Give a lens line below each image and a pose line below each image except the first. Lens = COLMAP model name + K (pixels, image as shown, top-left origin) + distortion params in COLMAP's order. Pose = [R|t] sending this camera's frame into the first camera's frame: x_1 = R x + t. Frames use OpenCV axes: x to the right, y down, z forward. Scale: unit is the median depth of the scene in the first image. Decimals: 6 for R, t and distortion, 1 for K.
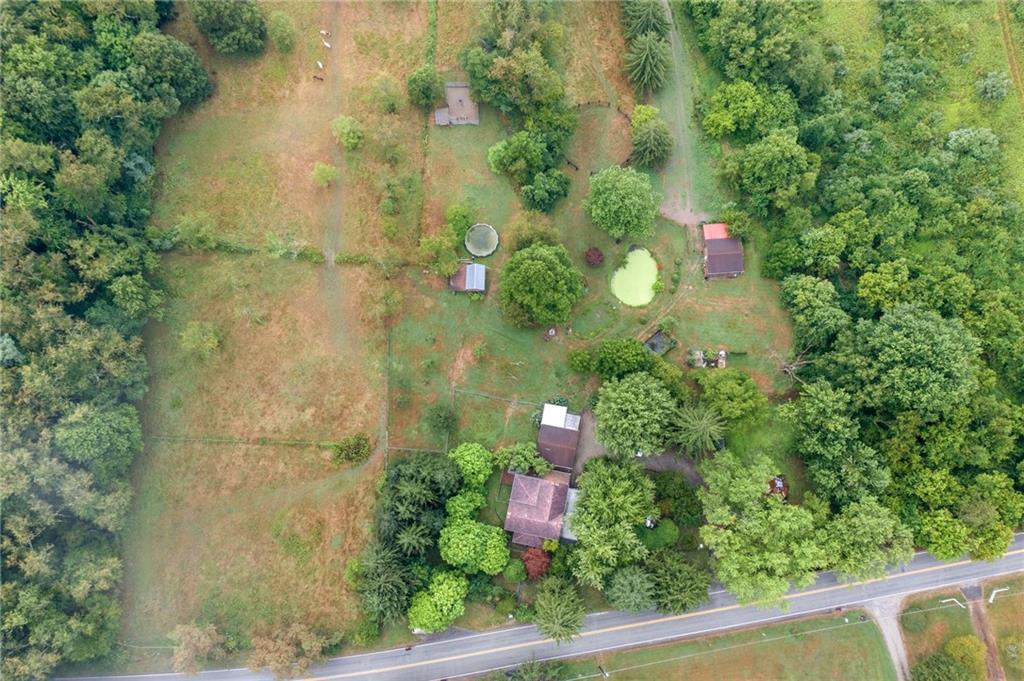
lens RADIAL K [[845.2, 0, 515.0], [0, 845.2, 343.2], [0, 0, 1]] dist [-0.017866, -0.001099]
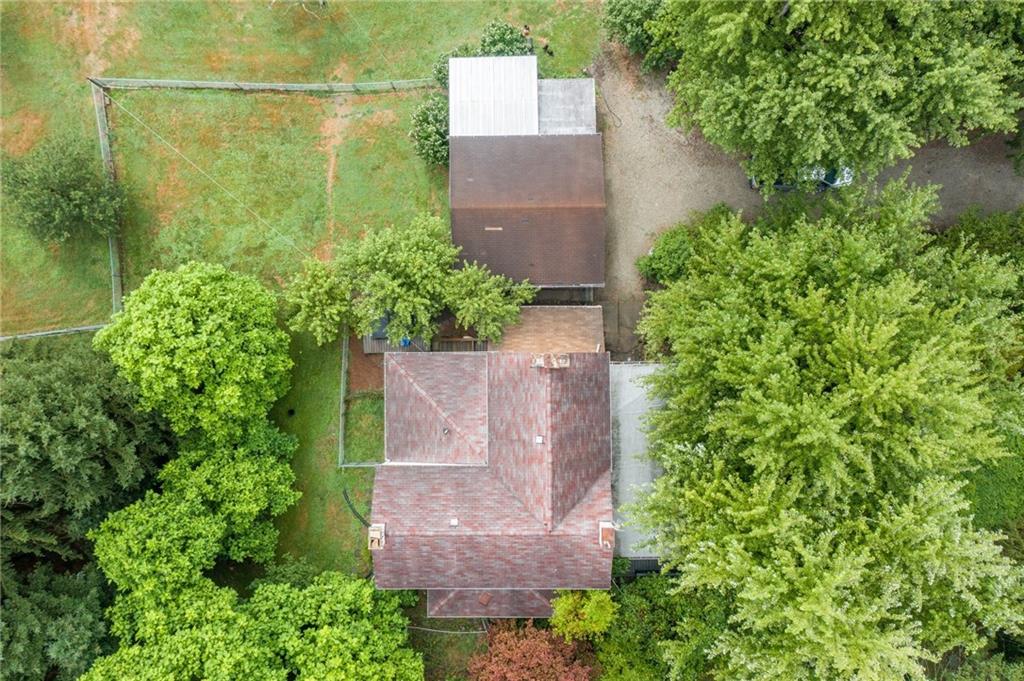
lens RADIAL K [[845.2, 0, 512.5], [0, 845.2, 338.7], [0, 0, 1]] dist [-0.017866, -0.001099]
pose [[0.978711, -0.205168, 0.005524, 0.036611], [0.201385, 0.965162, 0.167054, 0.118076], [-0.039606, -0.162385, 0.985932, 0.759431]]
